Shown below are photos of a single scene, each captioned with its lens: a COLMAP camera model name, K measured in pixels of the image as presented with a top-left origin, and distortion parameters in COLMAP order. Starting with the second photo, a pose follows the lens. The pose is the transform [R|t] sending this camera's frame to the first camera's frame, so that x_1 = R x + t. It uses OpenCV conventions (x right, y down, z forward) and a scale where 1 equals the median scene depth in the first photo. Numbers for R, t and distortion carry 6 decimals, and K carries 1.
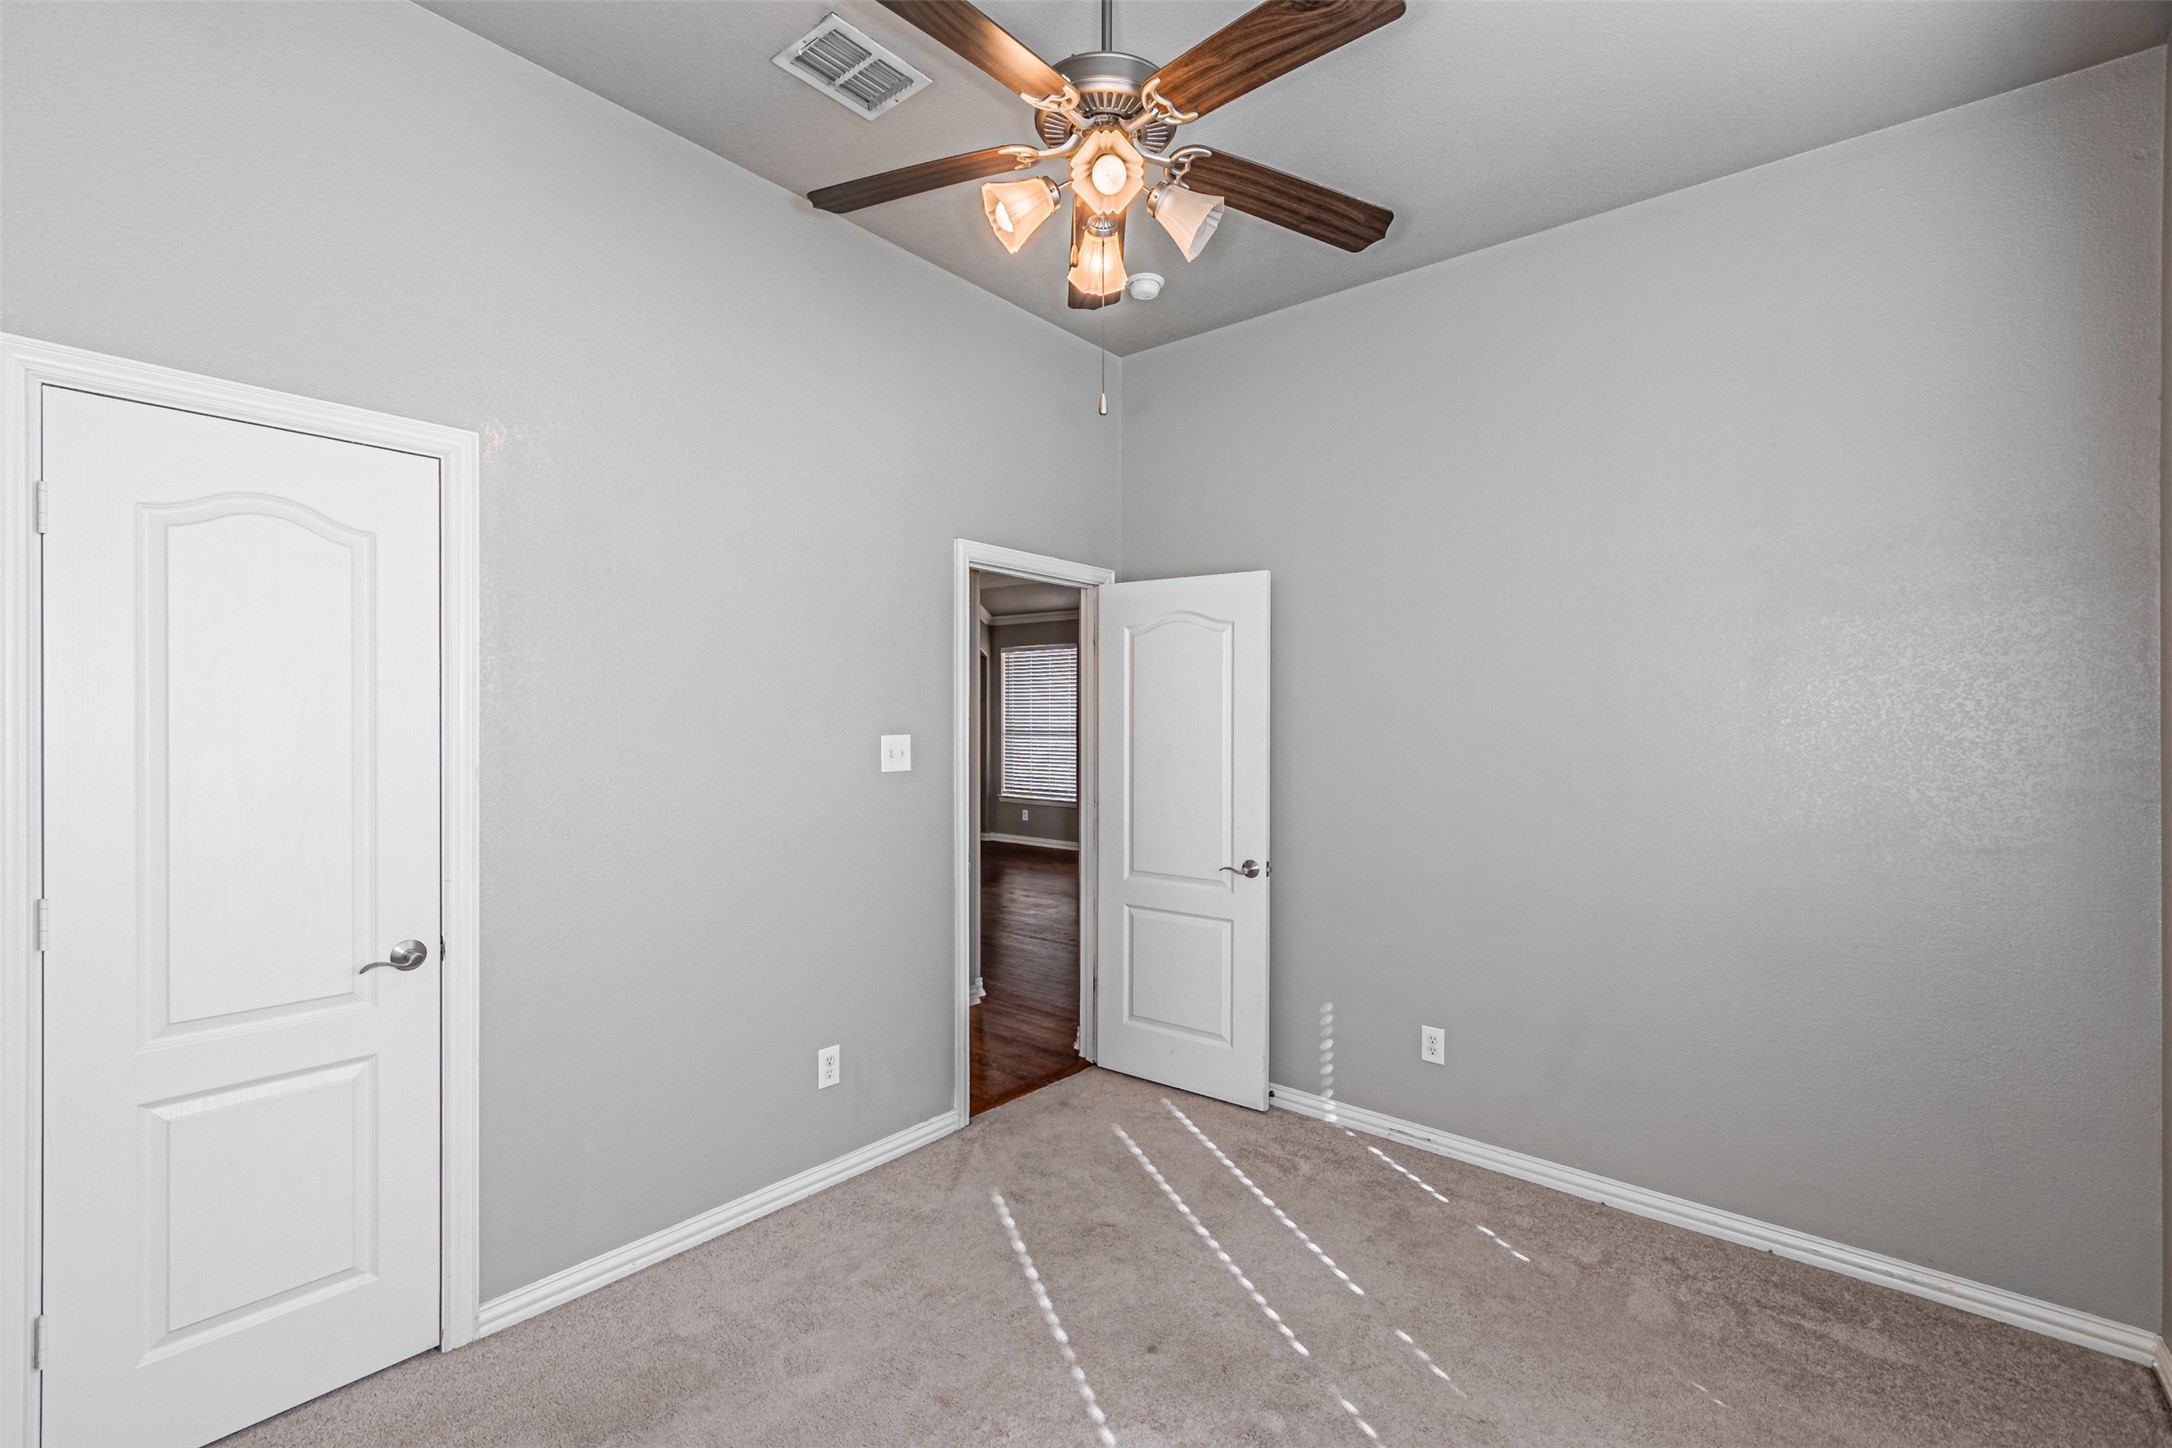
lens RADIAL K [[947.6, 0, 1100.5], [0, 947.6, 735.3], [0, 0, 1]] dist [0.002745, -0.000477]
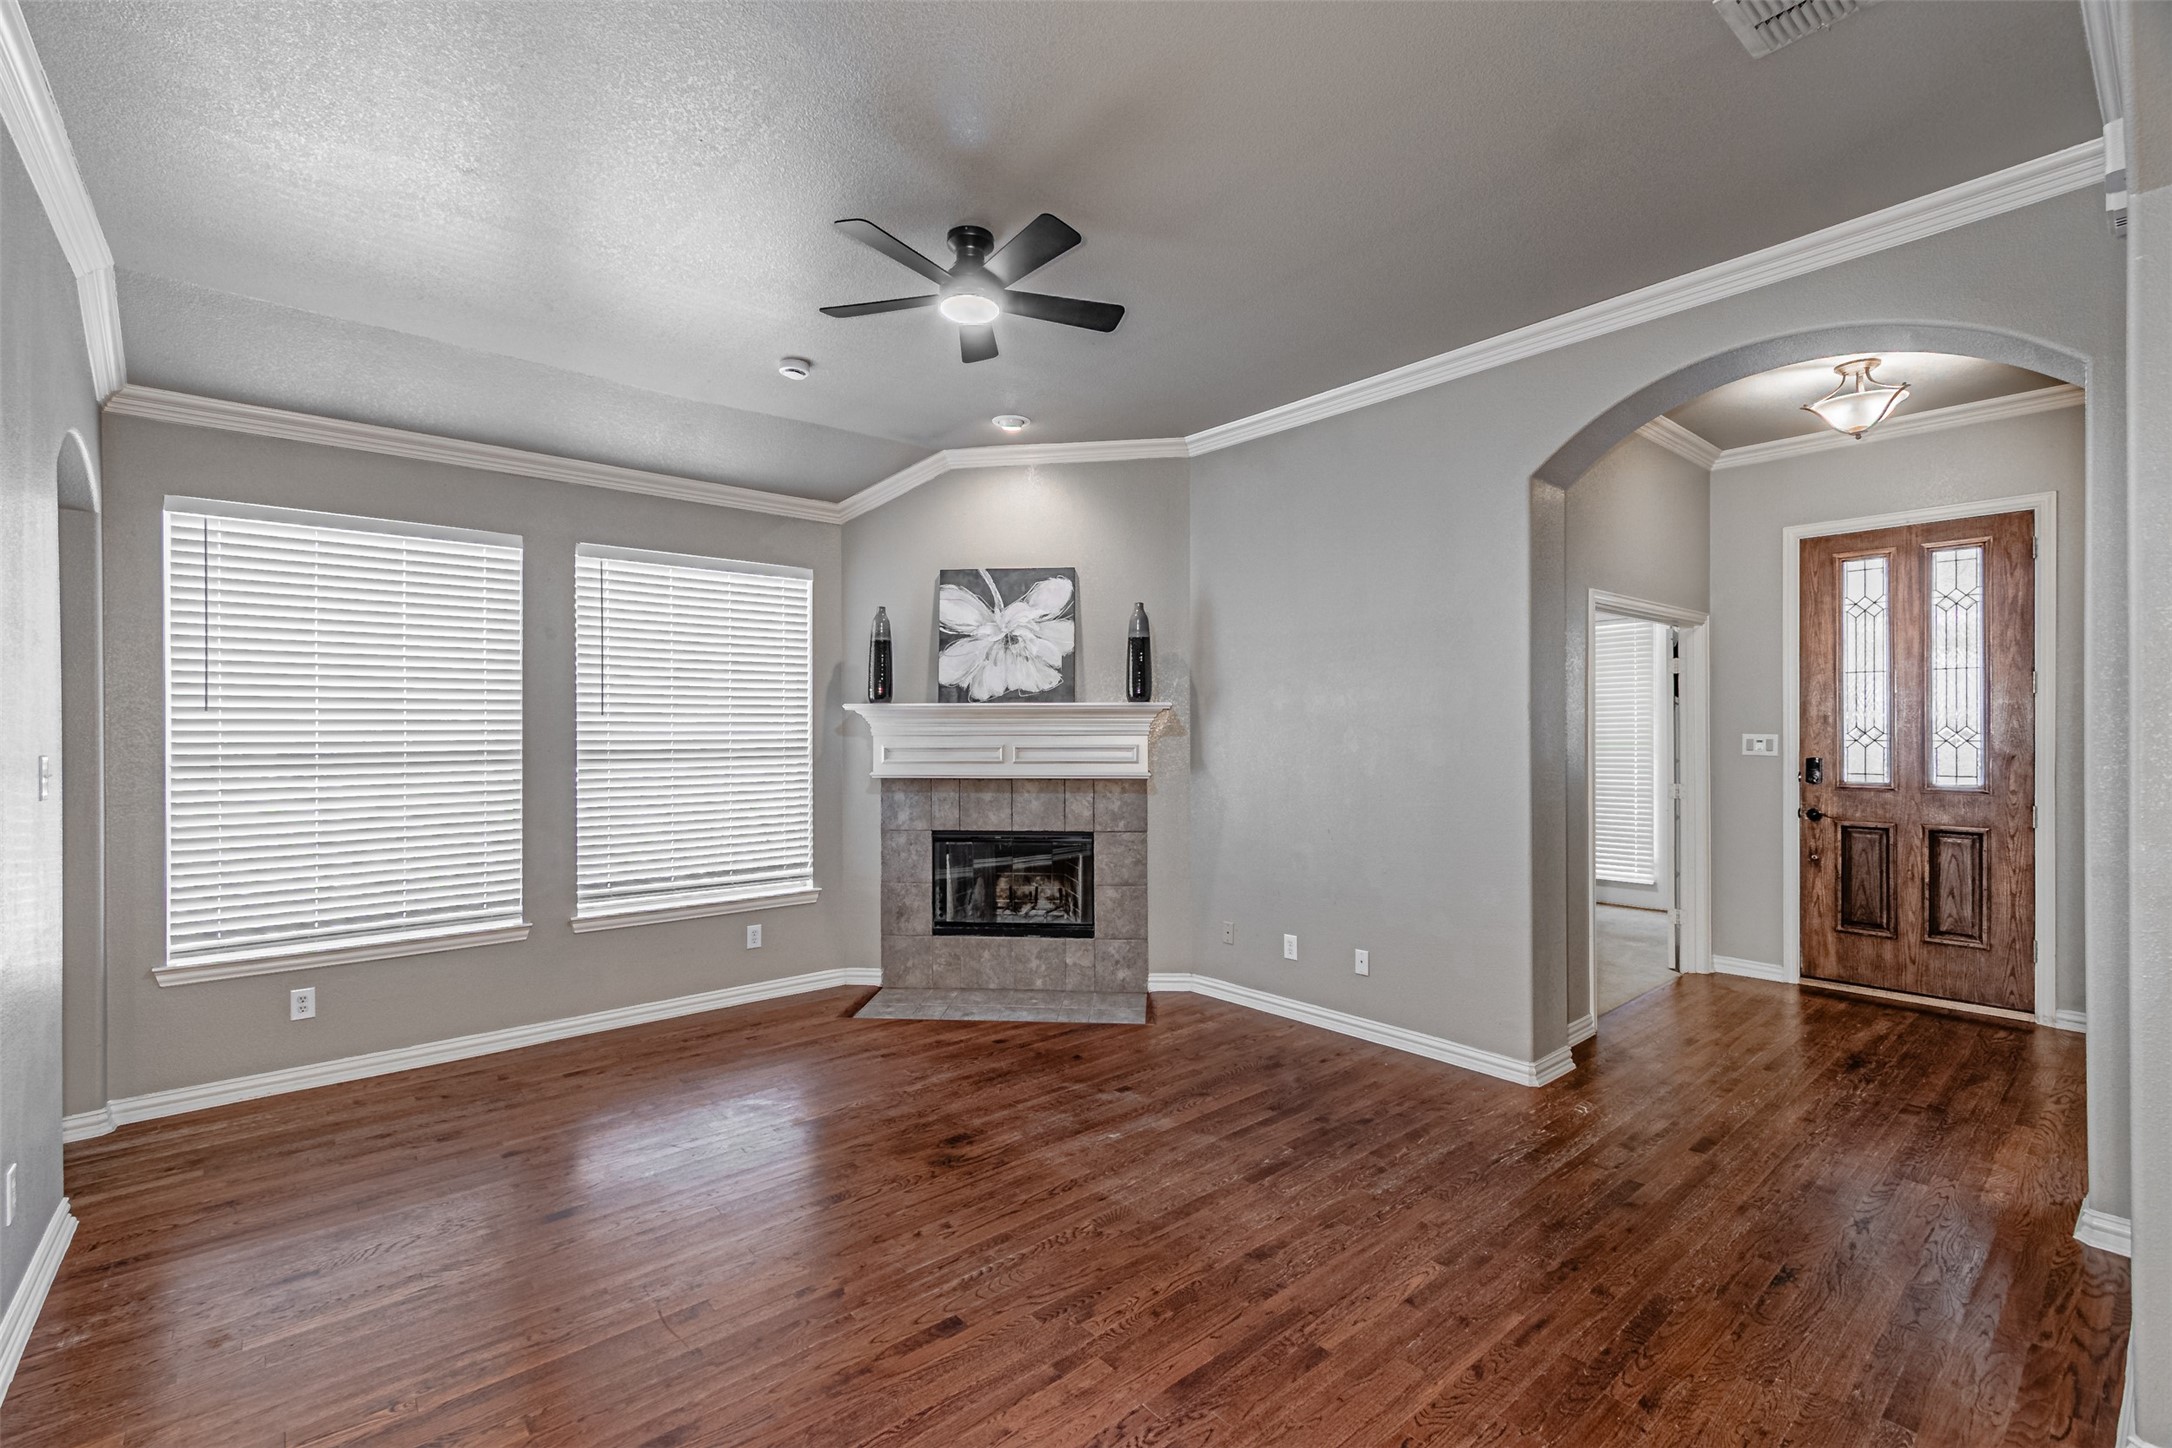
lens RADIAL K [[947.6, 0, 1052.9], [0, 947.6, 716.2], [0, 0, 1]] dist [0.002745, -0.000477]
pose [[0.166925, -0.000399, 0.985970, -0.362083], [0.020999, 0.999775, -0.003150, -0.011195], [-0.985746, 0.021231, 0.166896, 0.664591]]
